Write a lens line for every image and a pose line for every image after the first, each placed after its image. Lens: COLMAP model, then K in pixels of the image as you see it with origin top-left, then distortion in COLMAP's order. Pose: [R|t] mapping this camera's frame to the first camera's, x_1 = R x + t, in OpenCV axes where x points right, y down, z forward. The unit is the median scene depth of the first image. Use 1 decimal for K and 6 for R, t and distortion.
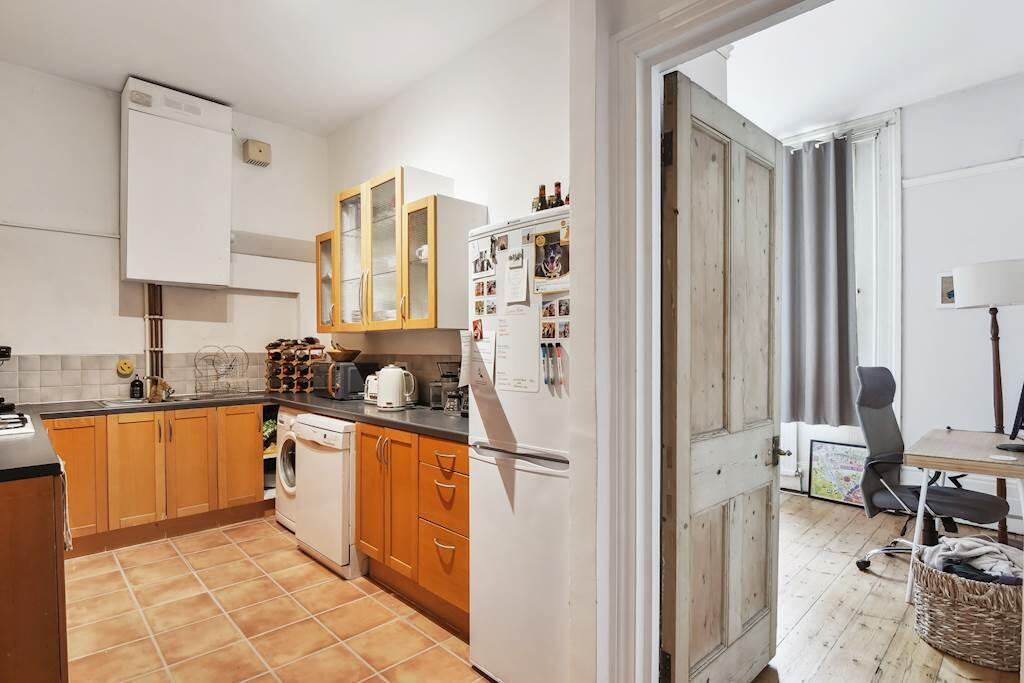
lens RADIAL K [[516.1, 0, 504.9], [0, 516.1, 339.2], [0, 0, 1]] dist [-0.007953, -0.001227]
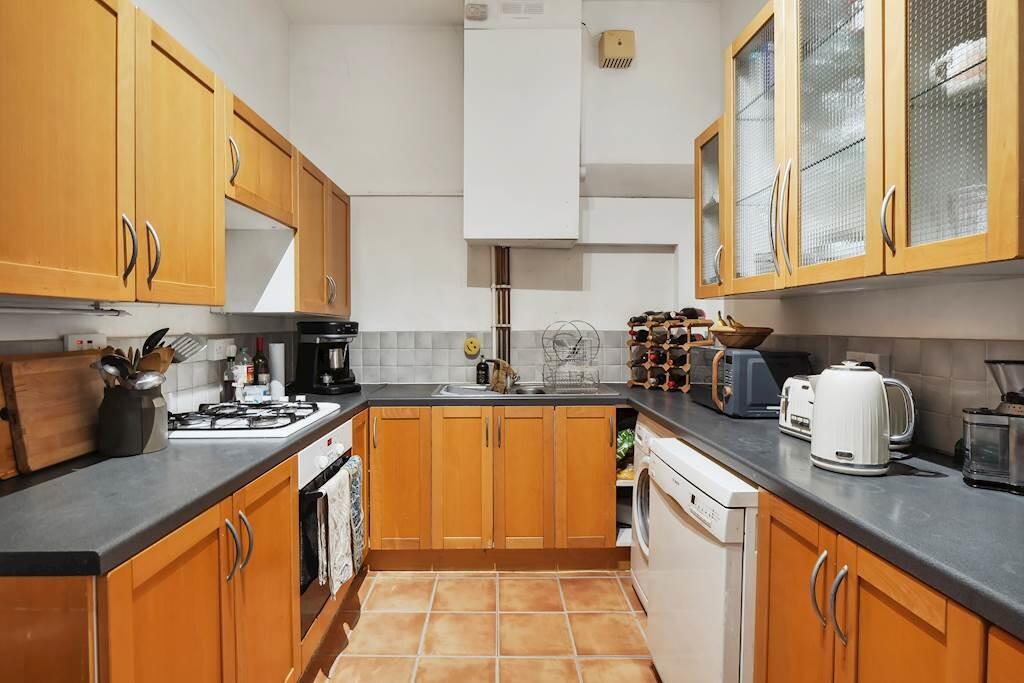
lens RADIAL K [[516.1, 0, 504.9], [0, 516.1, 339.2], [0, 0, 1]] dist [-0.007953, -0.001227]
pose [[0.729142, 0.019019, -0.684098, -0.113866], [0.009957, 0.999213, 0.038393, 0.009867], [0.684290, -0.034805, 0.728379, 0.410895]]
